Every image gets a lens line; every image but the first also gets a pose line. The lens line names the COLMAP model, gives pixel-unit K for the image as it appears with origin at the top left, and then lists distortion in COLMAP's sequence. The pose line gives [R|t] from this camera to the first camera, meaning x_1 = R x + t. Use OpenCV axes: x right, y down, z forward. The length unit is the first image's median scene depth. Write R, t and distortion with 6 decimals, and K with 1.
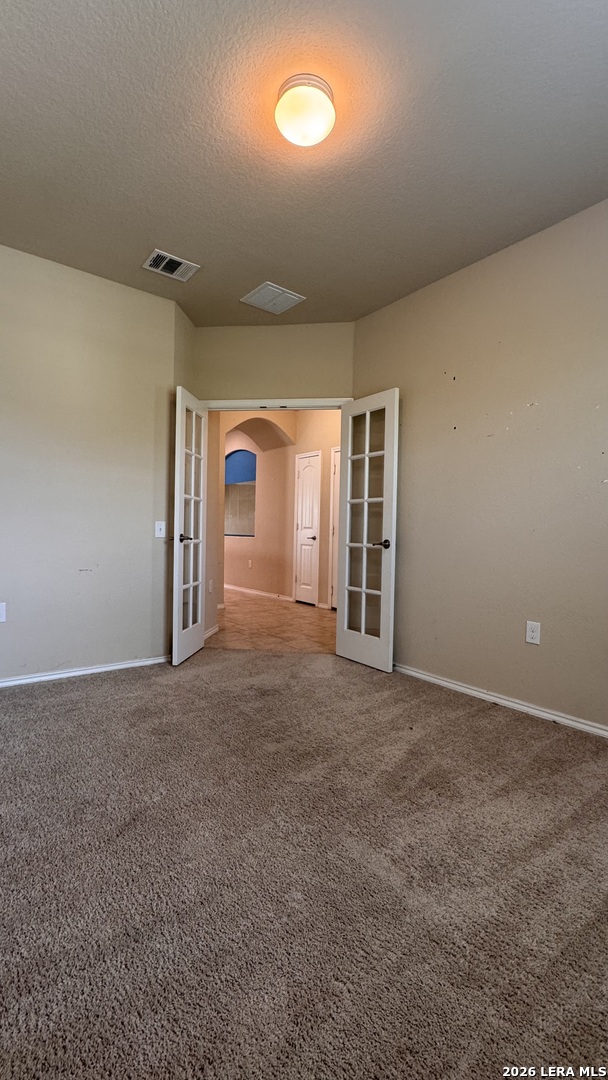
lens RADIAL K [[479.6, 0, 305.3], [0, 479.6, 542.2], [0, 0, 1]] dist [-0.003847, 0.000100]
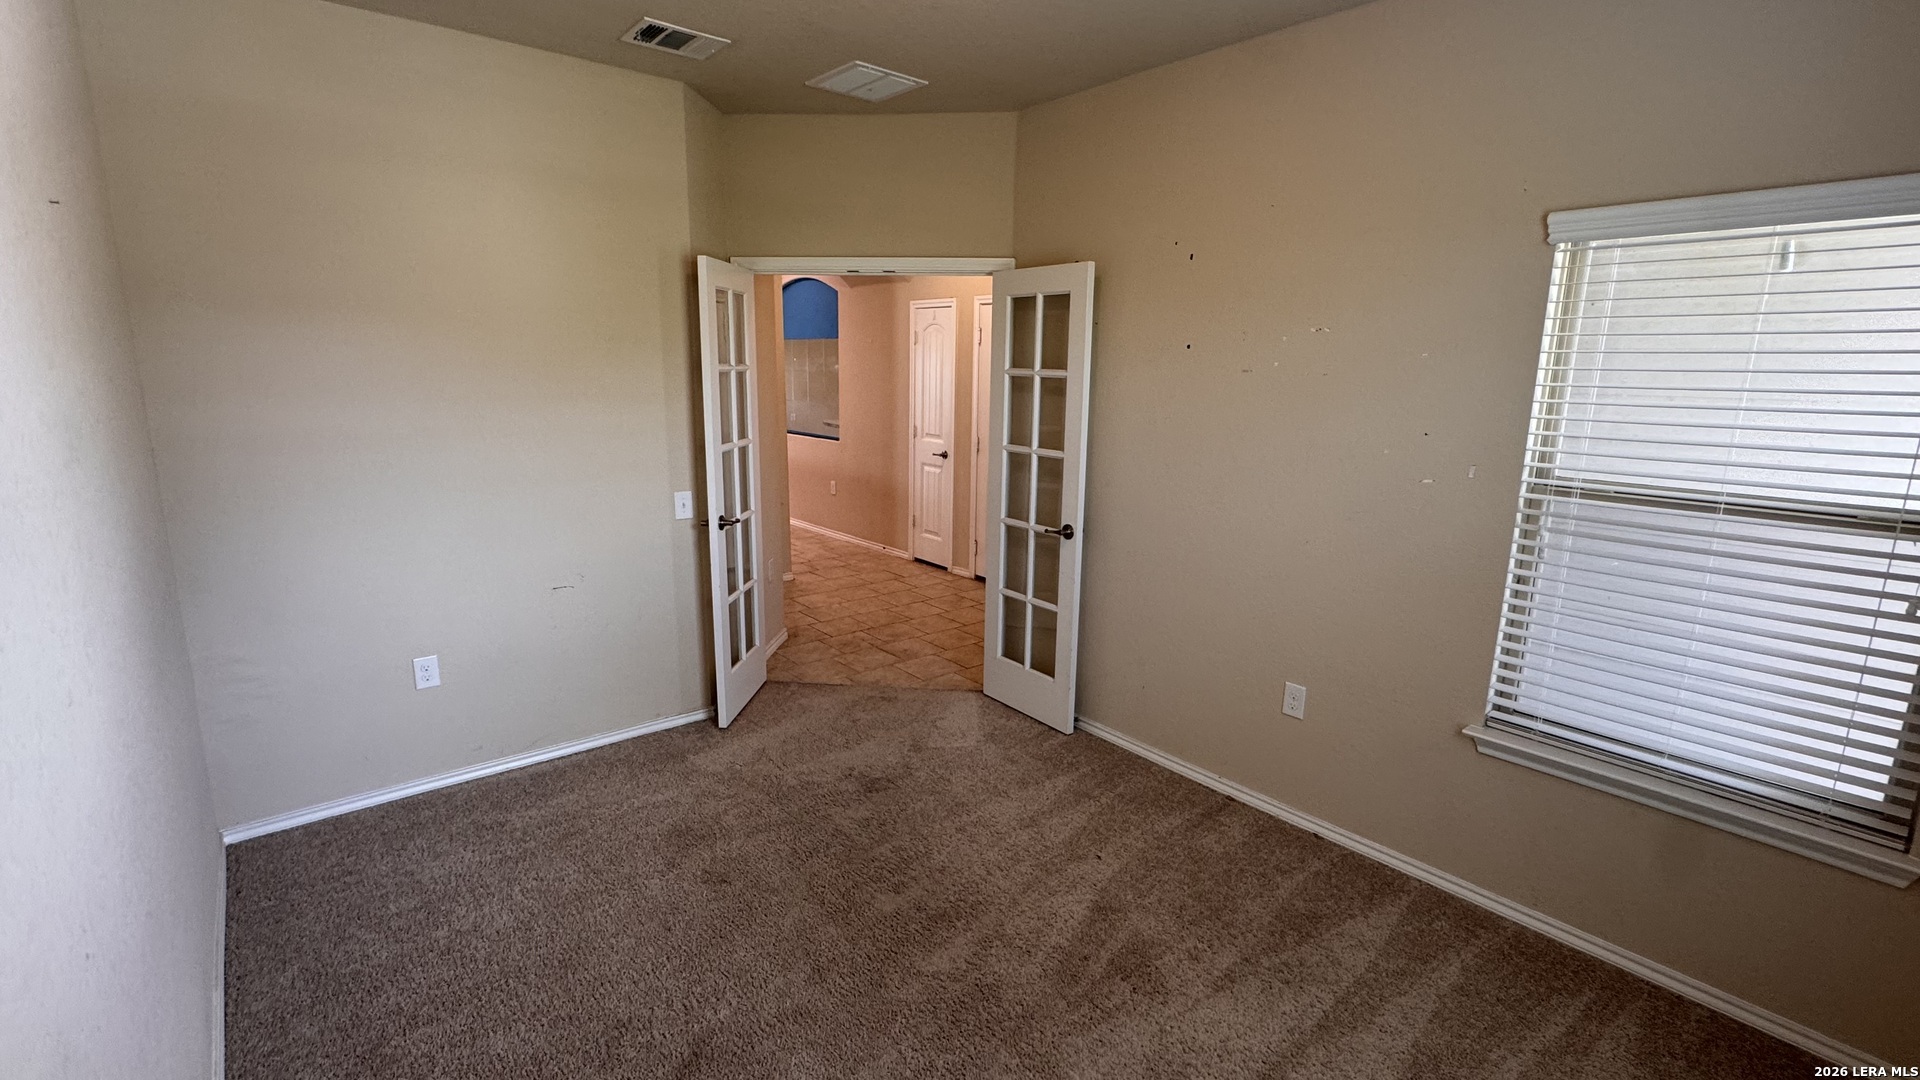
lens RADIAL K [[852.7, 0, 956.9], [0, 852.7, 536.4], [0, 0, 1]] dist [-0.003847, 0.000100]
pose [[0.999337, -0.012447, 0.034214, -0.006451], [0.005811, 0.982229, 0.187597, -0.209846], [-0.035941, -0.187274, 0.981650, -0.045639]]
